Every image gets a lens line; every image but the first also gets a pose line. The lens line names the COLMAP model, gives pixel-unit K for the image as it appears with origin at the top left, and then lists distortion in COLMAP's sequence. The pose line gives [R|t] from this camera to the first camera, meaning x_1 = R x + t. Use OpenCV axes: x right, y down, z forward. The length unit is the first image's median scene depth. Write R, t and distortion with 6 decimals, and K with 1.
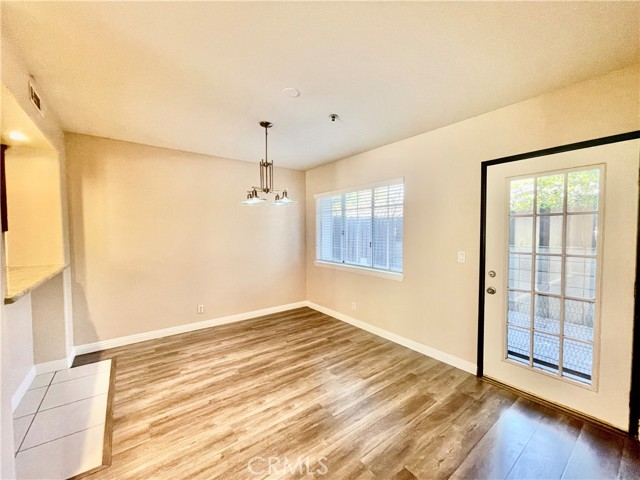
lens RADIAL K [[261.1, 0, 316.1], [0, 261.1, 243.2], [0, 0, 1]] dist [0.008594, 0.000837]
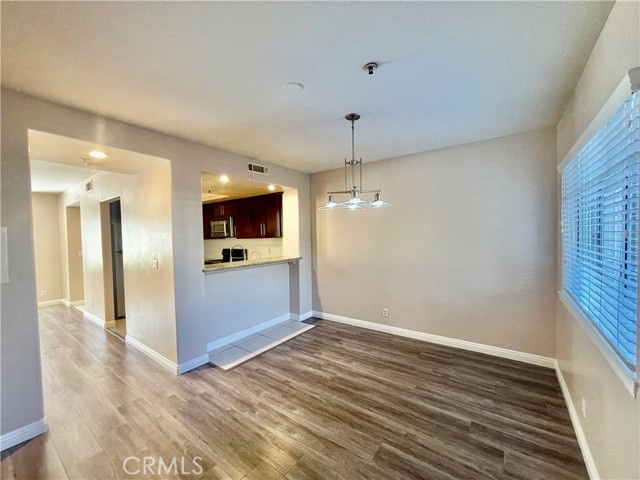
lens RADIAL K [[261.1, 0, 314.2], [0, 261.1, 237.6], [0, 0, 1]] dist [0.008594, 0.000837]
pose [[0.285350, 0.008628, -0.958385, 0.605922], [-0.020445, 0.999787, 0.002914, -0.048615], [0.958205, 0.018763, 0.285465, 0.595827]]
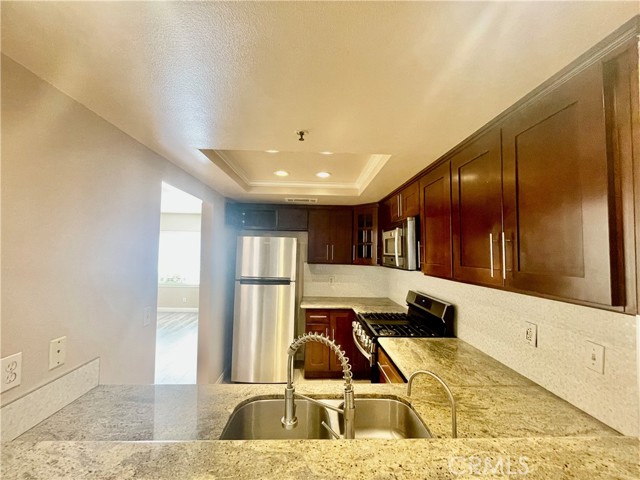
lens RADIAL K [[261.1, 0, 316.8], [0, 261.1, 239.7], [0, 0, 1]] dist [0.008594, 0.000837]
pose [[-0.574274, -0.043422, -0.817511, -0.651417], [-0.047667, 0.998672, -0.019560, -0.093581], [0.817274, 0.027735, -0.575581, 0.762275]]
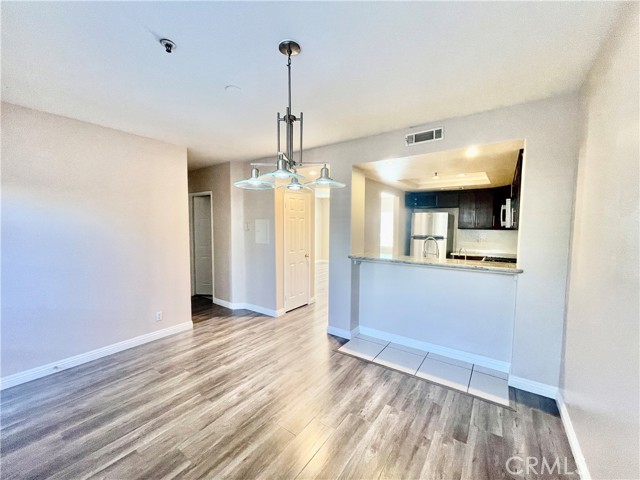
lens RADIAL K [[261.1, 0, 320.4], [0, 261.1, 239.9], [0, 0, 1]] dist [0.008594, 0.000837]
pose [[-0.949398, 0.018795, -0.313514, -0.061722], [-0.012028, 0.995300, 0.096091, -0.090590], [0.313846, 0.095000, -0.944709, 1.544213]]
